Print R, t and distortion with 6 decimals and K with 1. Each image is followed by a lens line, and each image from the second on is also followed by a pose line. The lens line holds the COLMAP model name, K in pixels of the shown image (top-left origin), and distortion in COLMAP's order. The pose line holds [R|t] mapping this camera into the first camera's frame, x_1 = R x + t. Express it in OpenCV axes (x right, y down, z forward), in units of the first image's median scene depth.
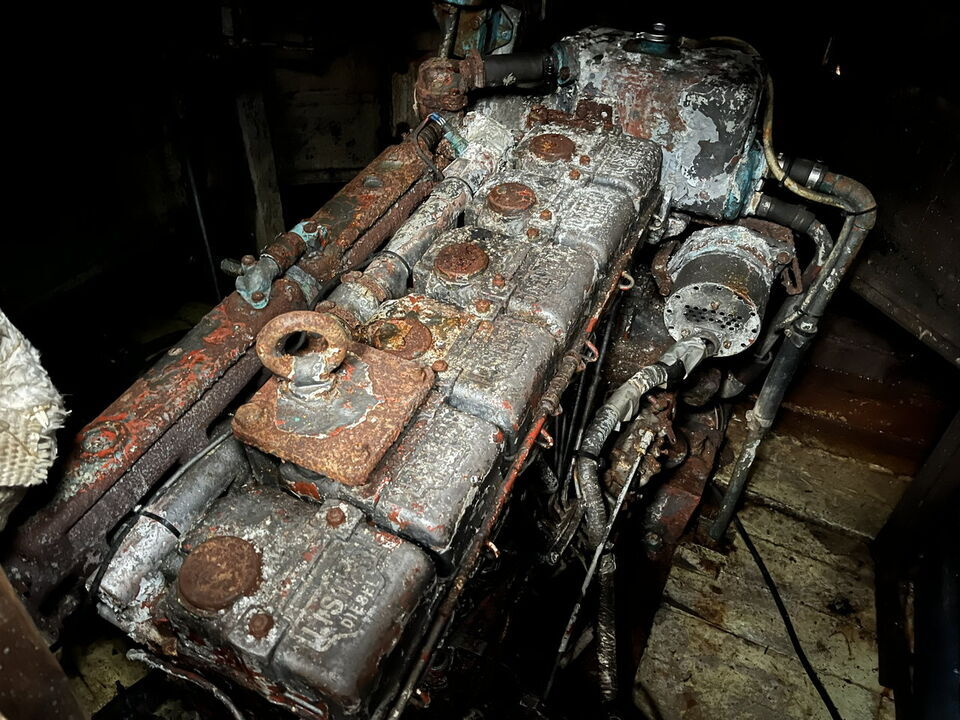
lens RADIAL K [[740.8, 0, 479.6], [0, 740.8, 378.6], [0, 0, 1]] dist [0.006797, -0.004464]
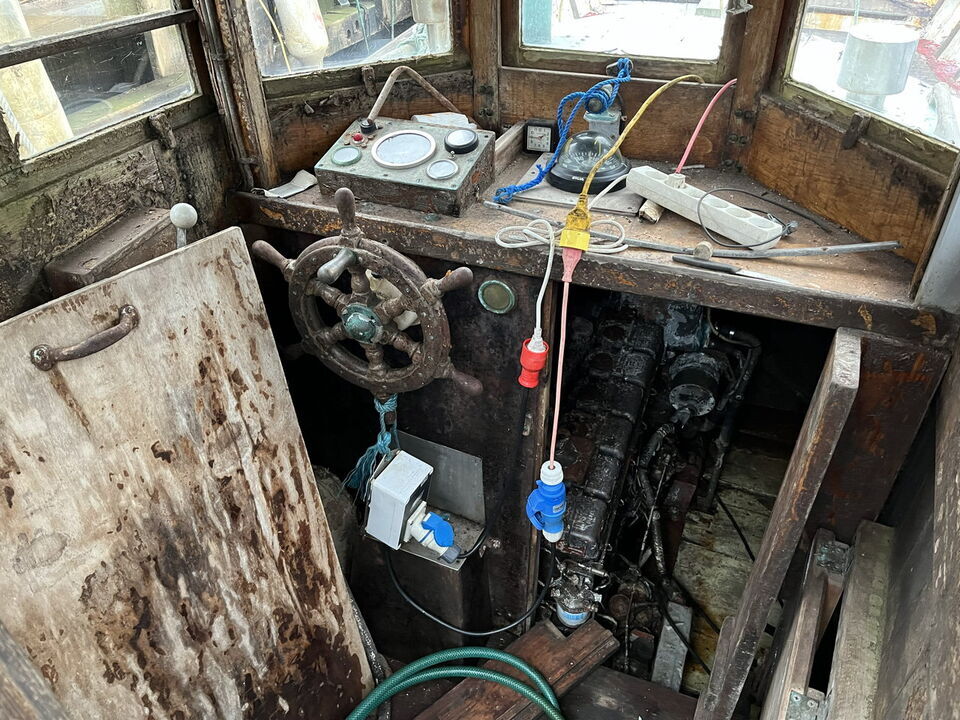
lens RADIAL K [[740.8, 0, 471.2], [0, 740.8, 365.3], [0, 0, 1]] dist [0.006797, -0.004464]
pose [[0.996580, -0.082544, -0.003759, -0.317675], [0.082226, 0.995182, -0.053408, -0.121017], [0.008150, 0.052917, 0.998566, -1.189522]]
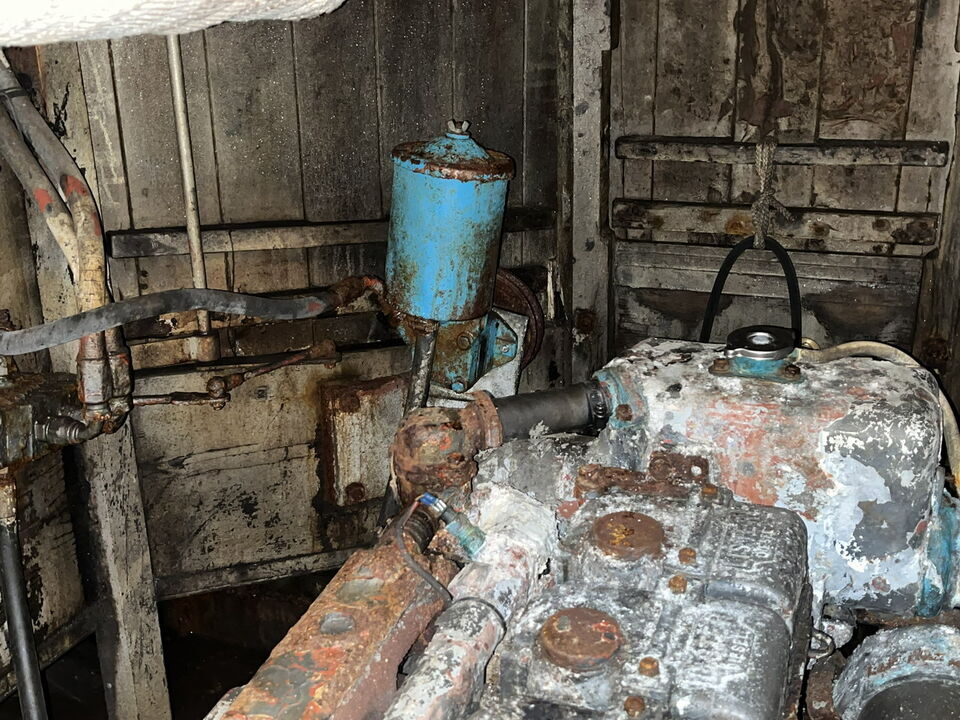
lens RADIAL K [[1136.4, 0, 465.5], [0, 1136.4, 365.2], [0, 0, 1]] dist [0.018004, 0.000000]
pose [[0.996119, -0.078085, 0.040612, -0.057630], [0.087575, 0.925375, -0.368797, -0.102833], [-0.008784, 0.370922, 0.928622, 0.079143]]
